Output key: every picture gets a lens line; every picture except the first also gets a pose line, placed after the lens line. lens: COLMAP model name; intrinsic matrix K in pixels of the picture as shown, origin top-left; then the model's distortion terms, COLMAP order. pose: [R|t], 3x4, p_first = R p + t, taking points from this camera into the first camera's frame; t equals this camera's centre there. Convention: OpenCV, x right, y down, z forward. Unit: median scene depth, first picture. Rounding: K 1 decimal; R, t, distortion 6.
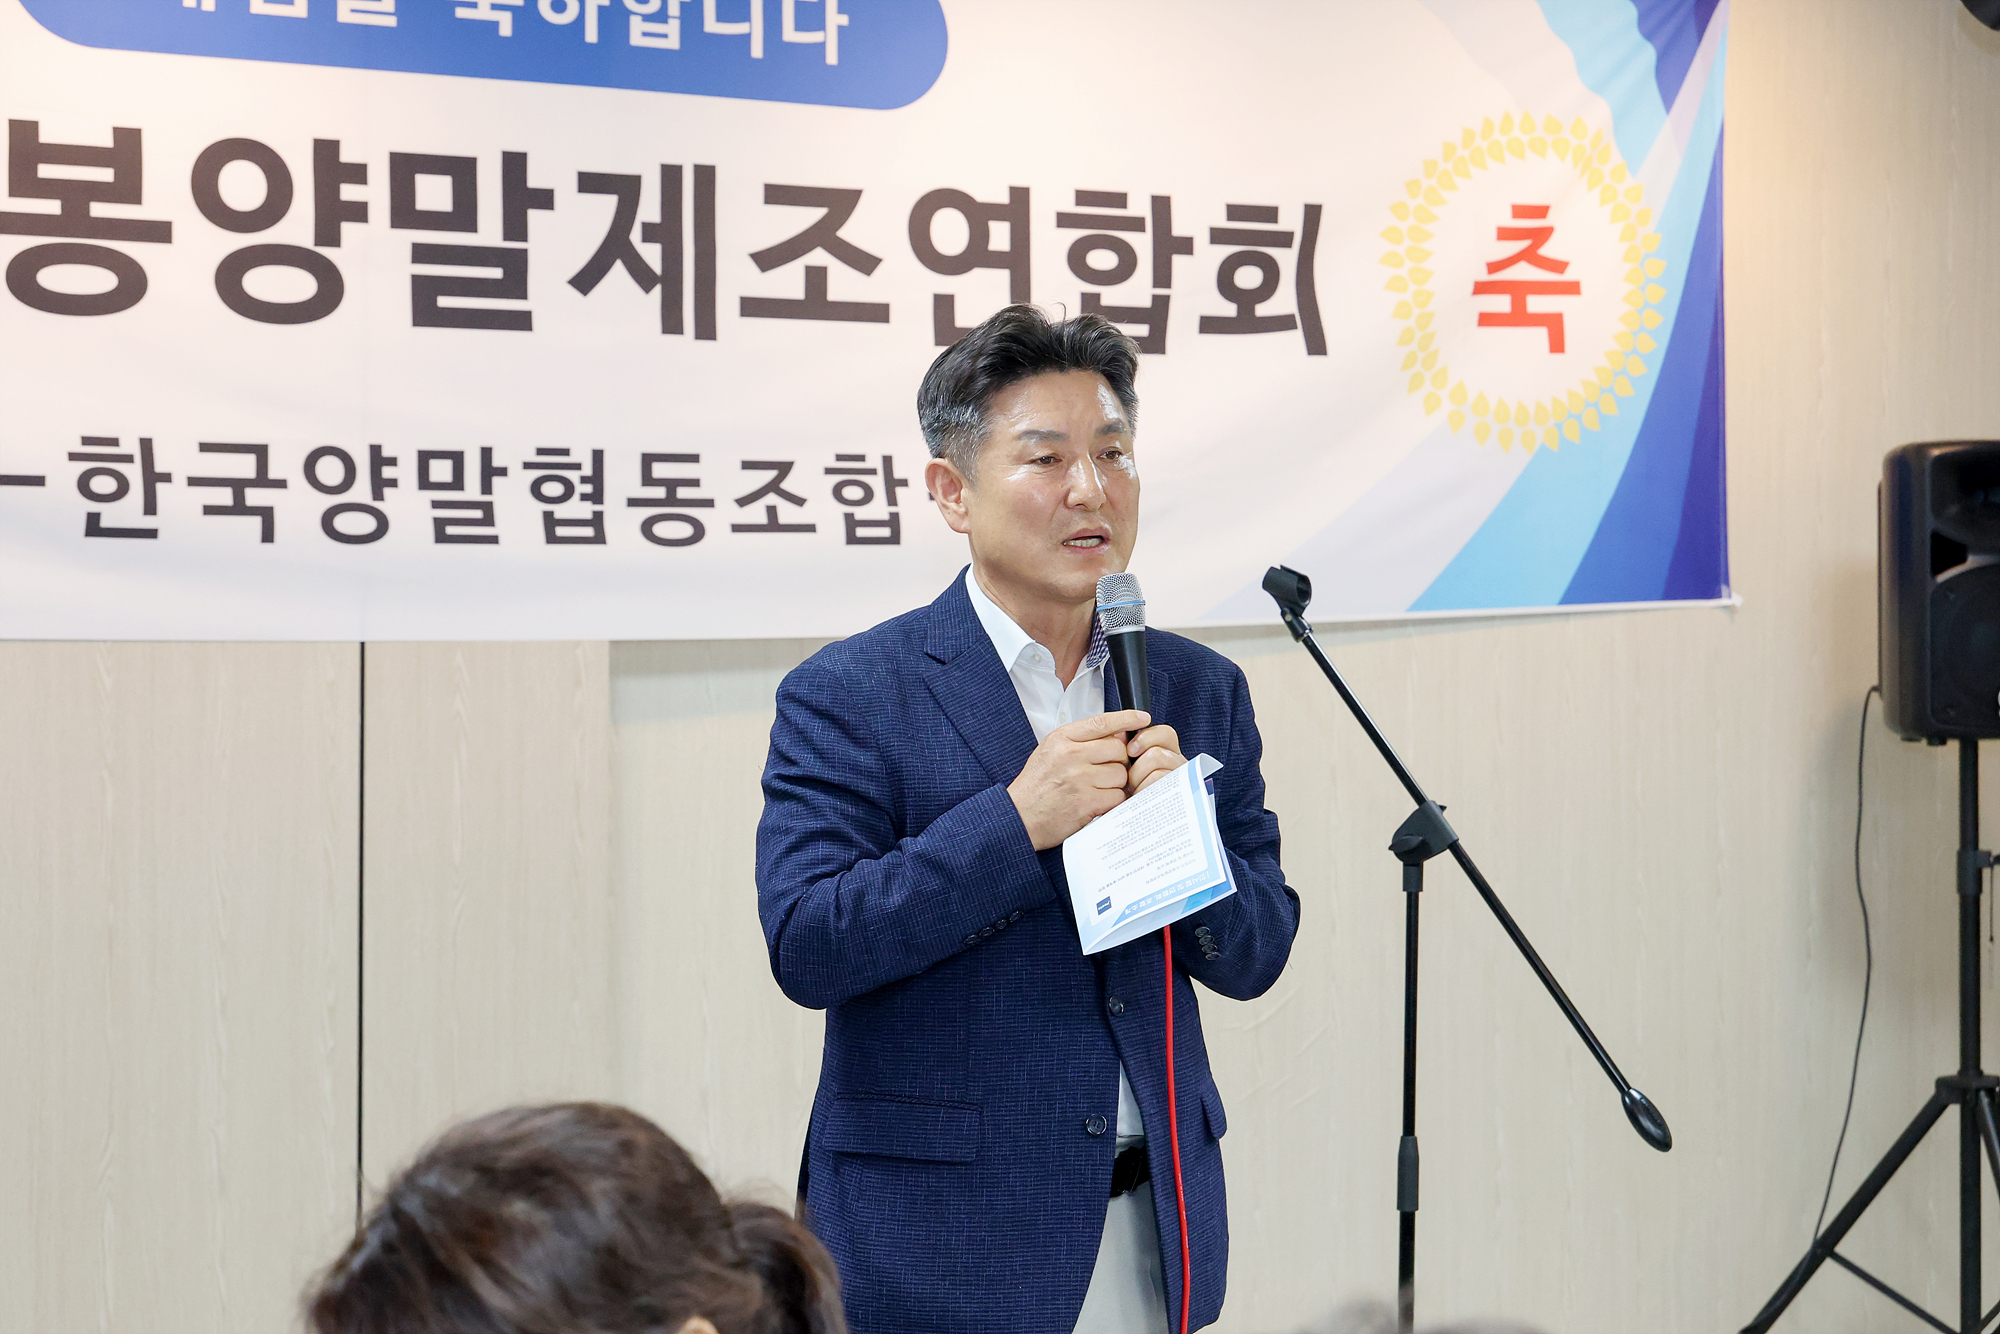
lens RADIAL K [[3863.8, 0, 1121.6], [0, 3863.8, 632.5], [0, 0, 1]] dist [-0.049612, 0.000000]
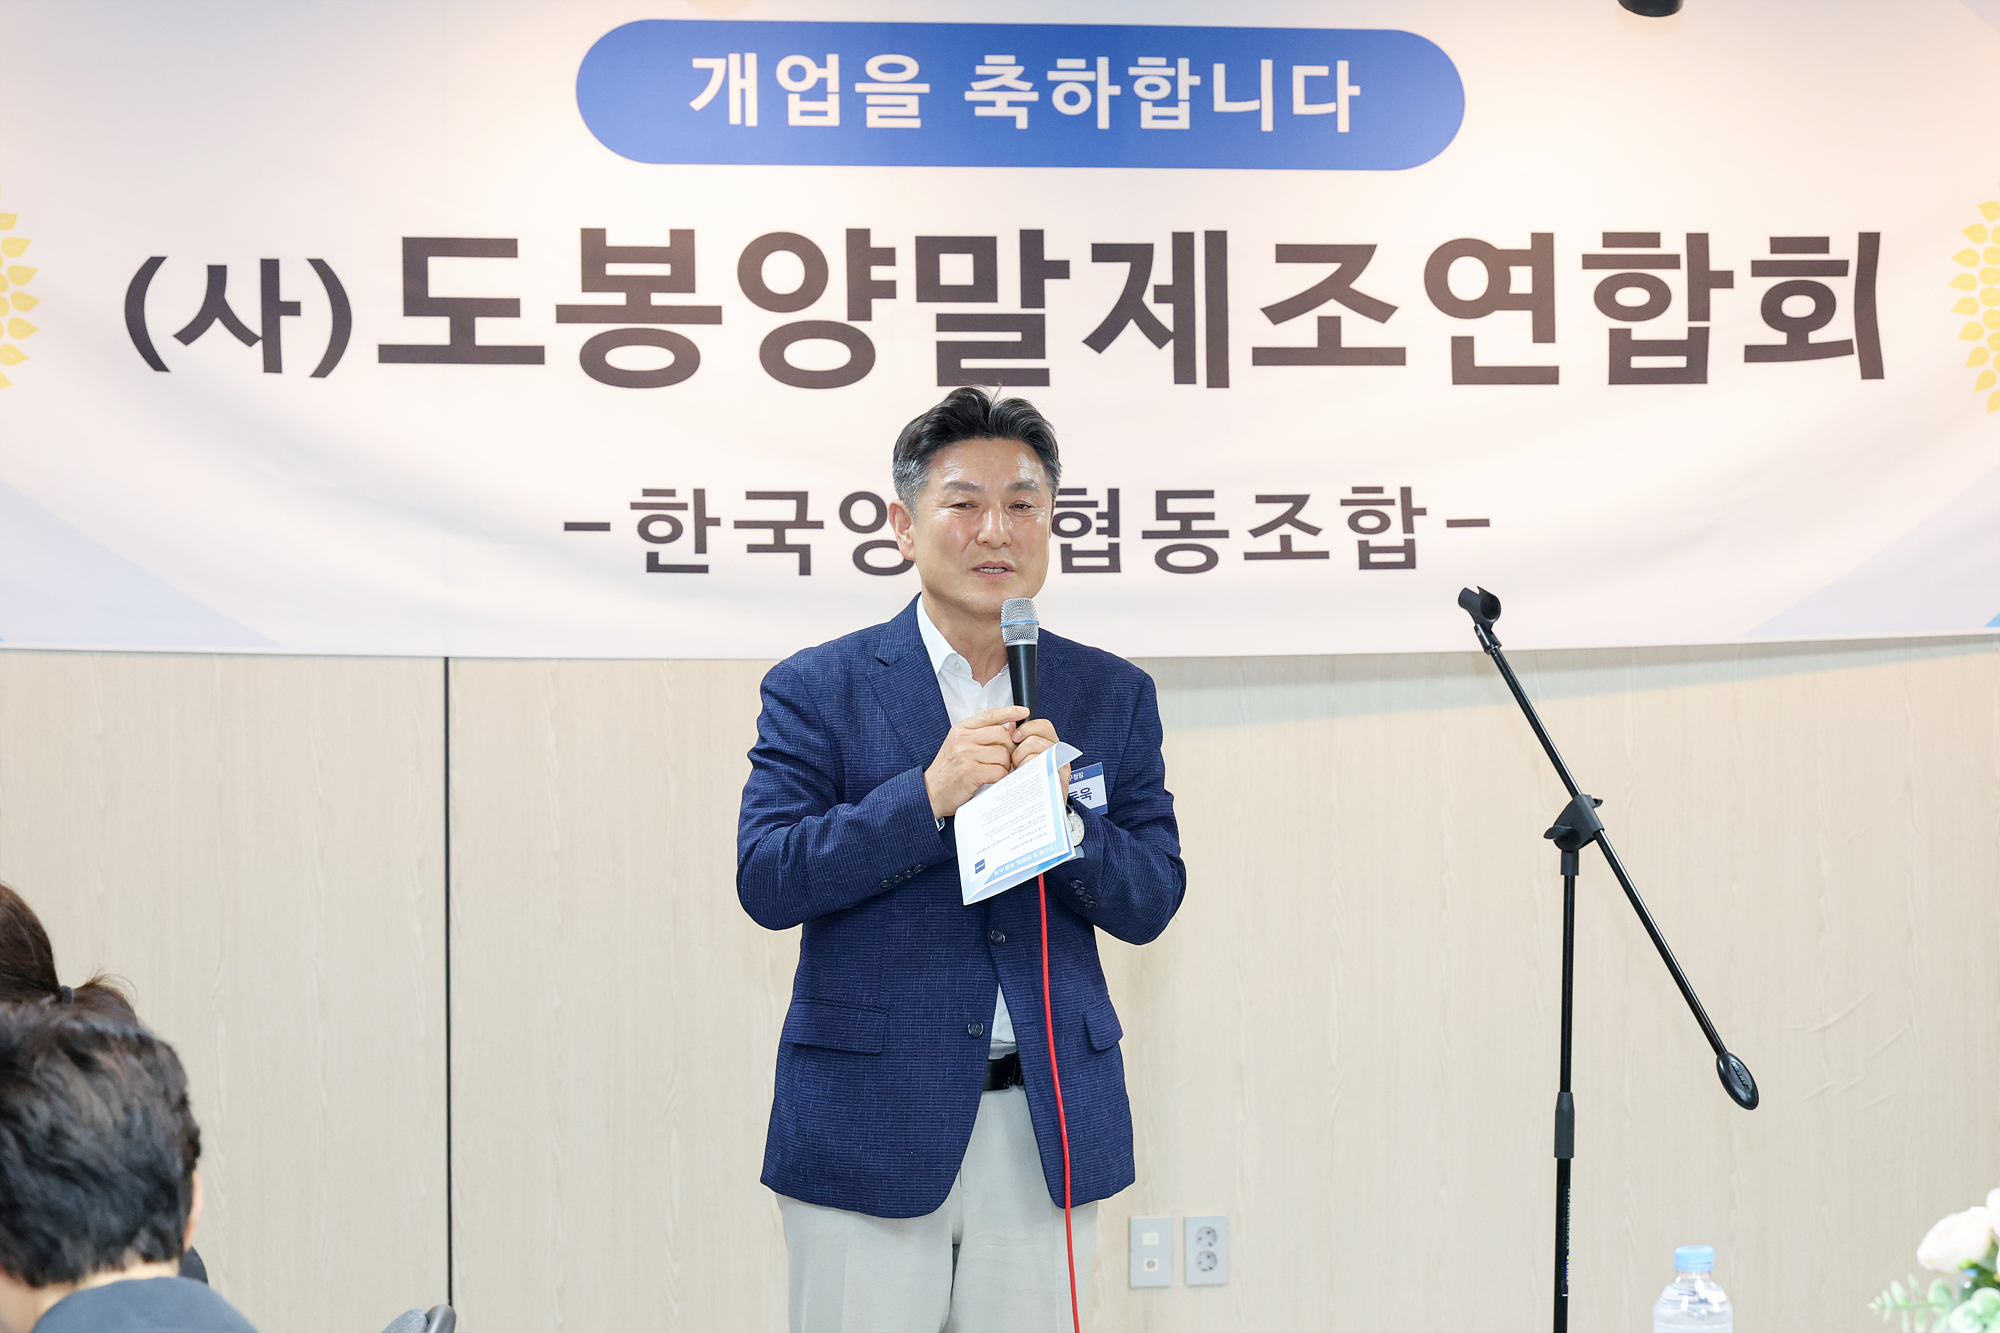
lens RADIAL K [[4492.6, 0, 991.9], [0, 4492.6, 685.3], [0, 0, 1]] dist [-0.066099, 0.000000]
pose [[0.908192, -0.002934, -0.418544, 0.386050], [0.004394, 0.999987, 0.002526, 0.006750], [0.418532, -0.004133, 0.908193, -0.211021]]
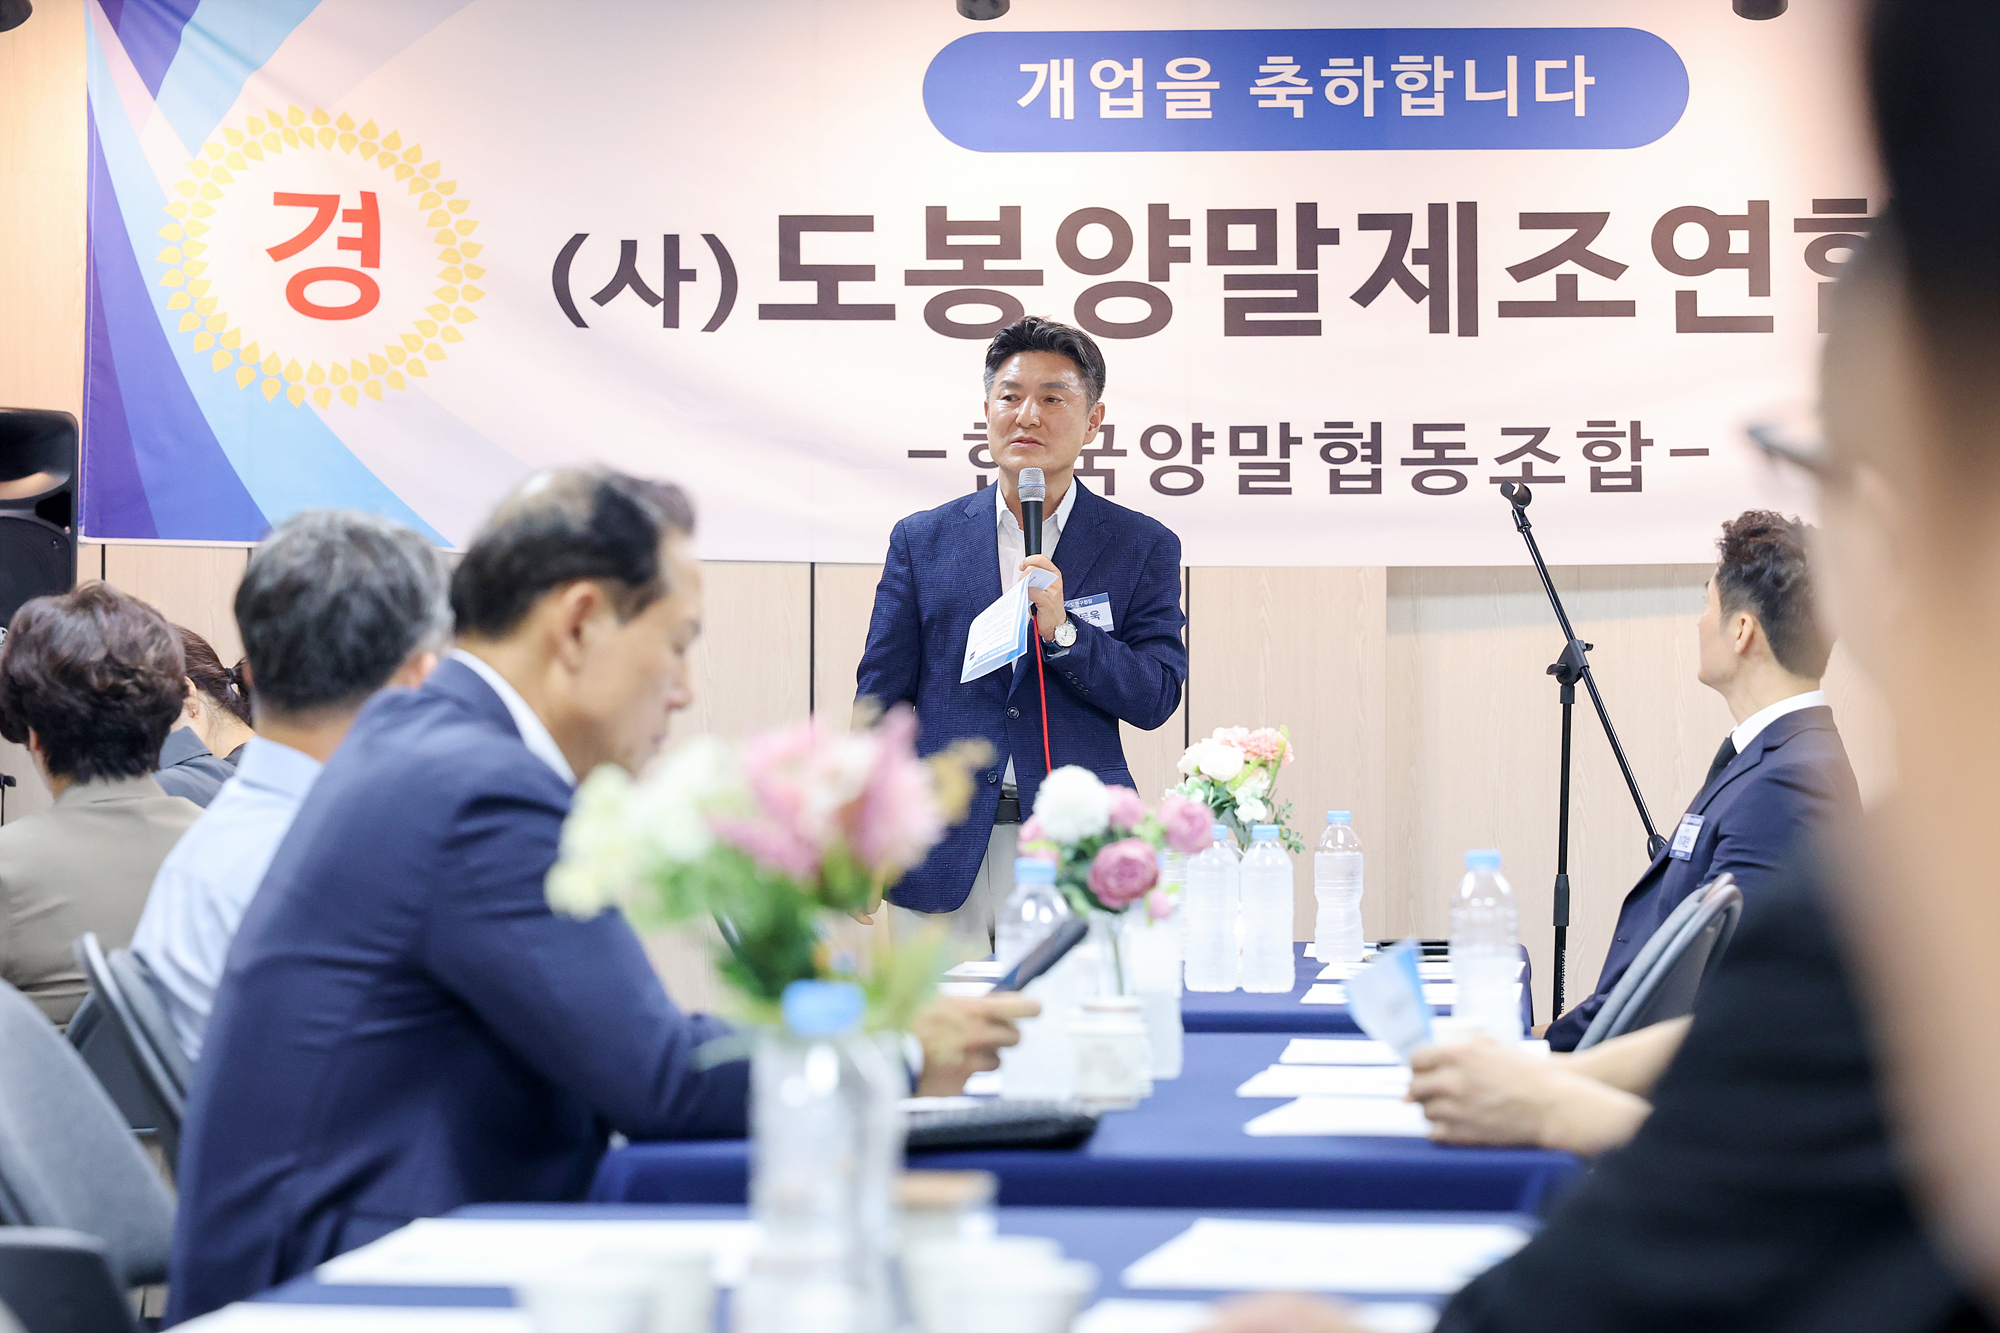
lens RADIAL K [[6016.2, 0, 992.7], [0, 6016.2, 673.5], [0, 0, 1]] dist [-0.183719, 0.000000]
pose [[0.788968, -0.009535, -0.614360, 1.037516], [-0.005327, 0.999736, -0.022358, 0.086477], [0.614411, 0.020912, 0.788709, -0.712945]]
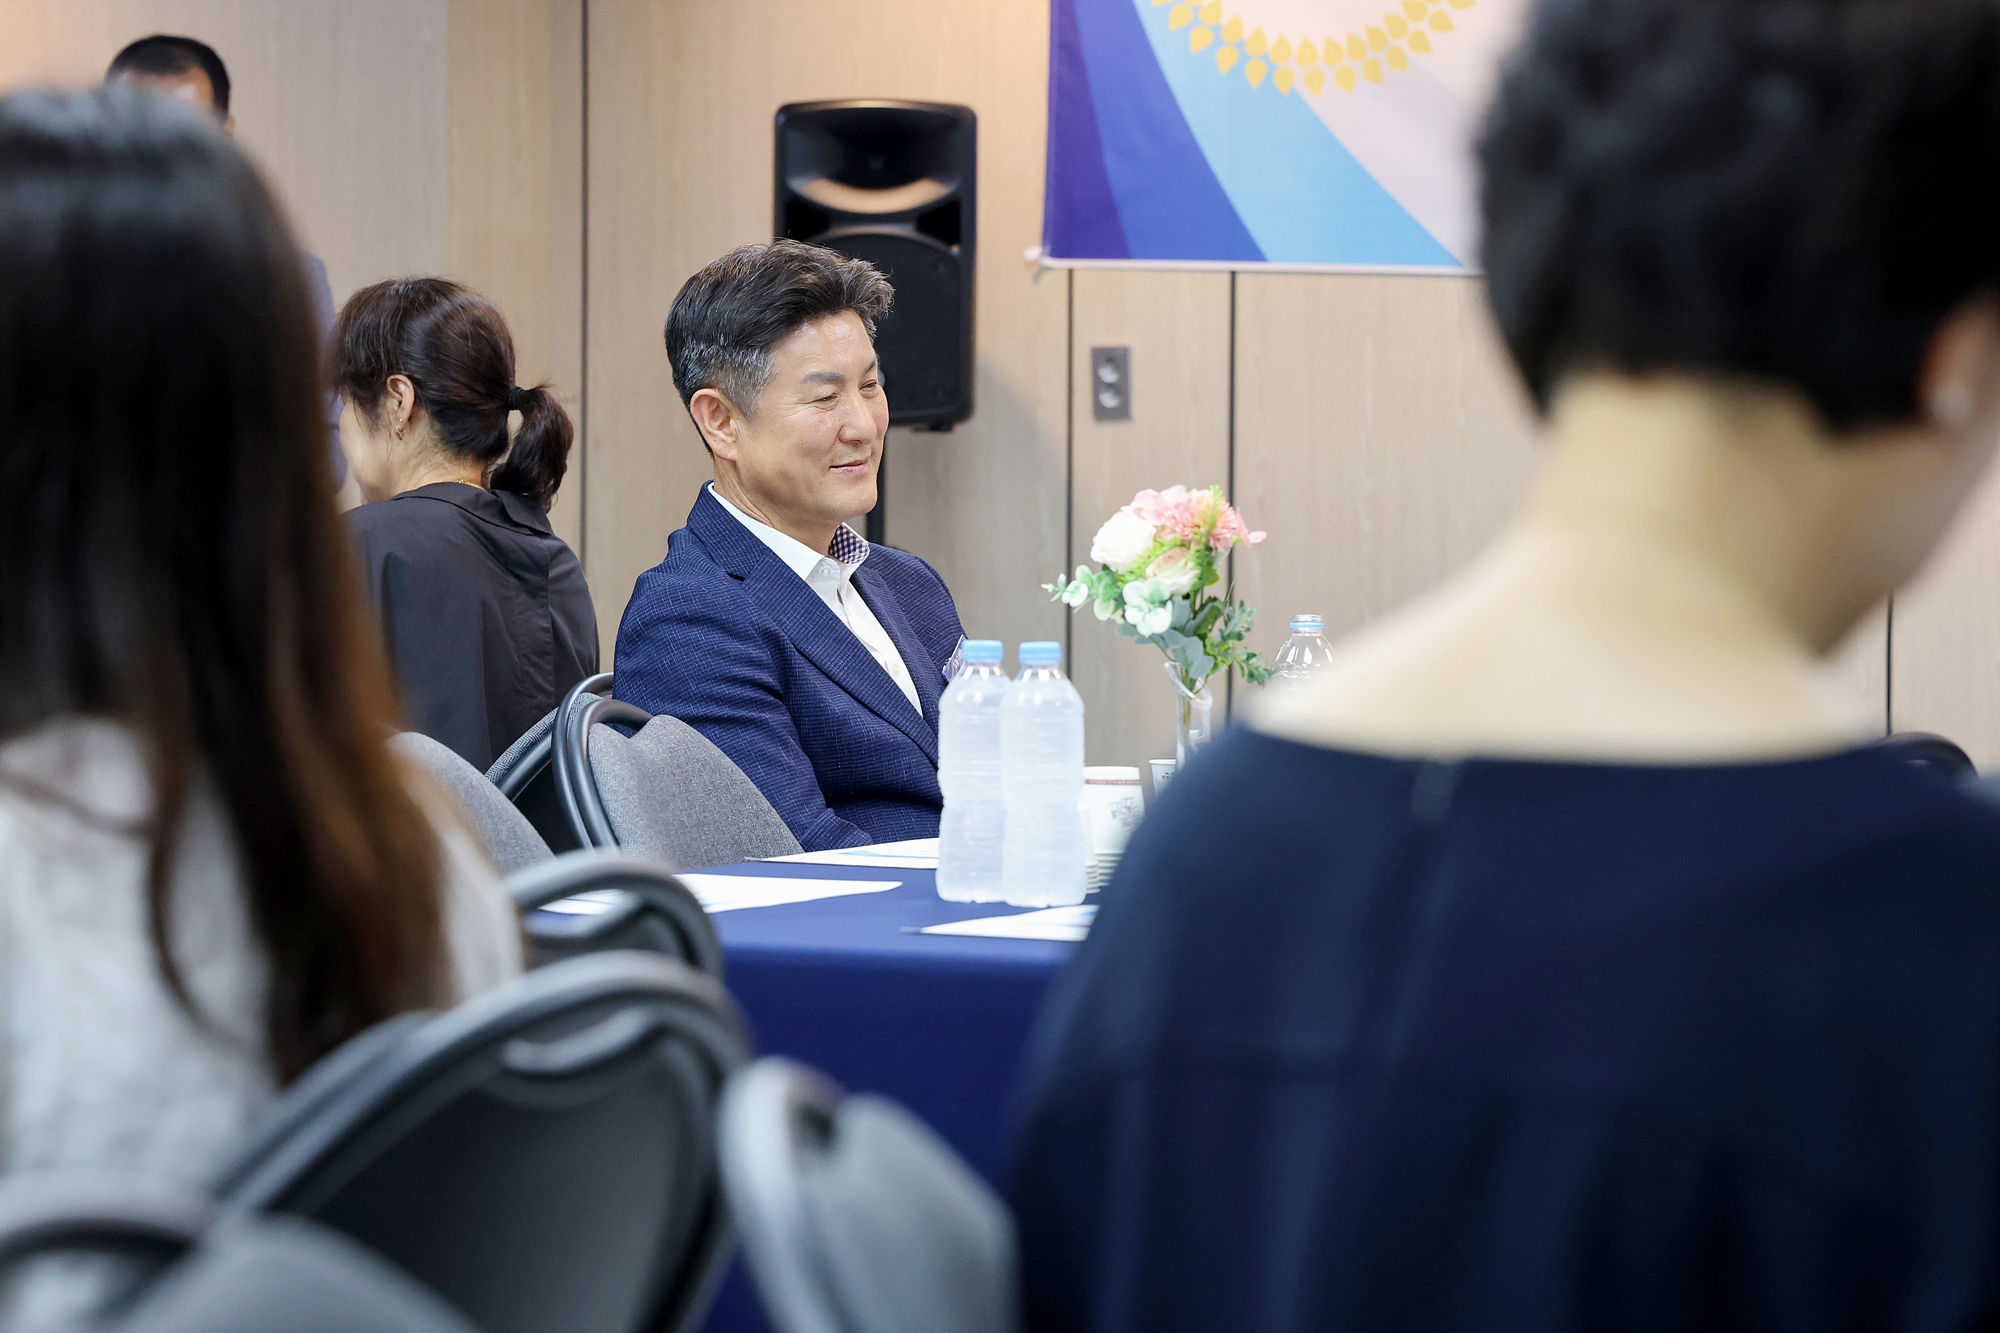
lens RADIAL K [[6016.2, 0, 1000.7], [0, 6016.2, 666.2], [0, 0, 1]] dist [-0.183719, 0.000000]
pose [[0.465645, 0.022448, -0.884687, 1.020216], [-0.012980, 0.999744, 0.018536, 0.078286], [0.884876, 0.002851, 0.465817, -0.063372]]
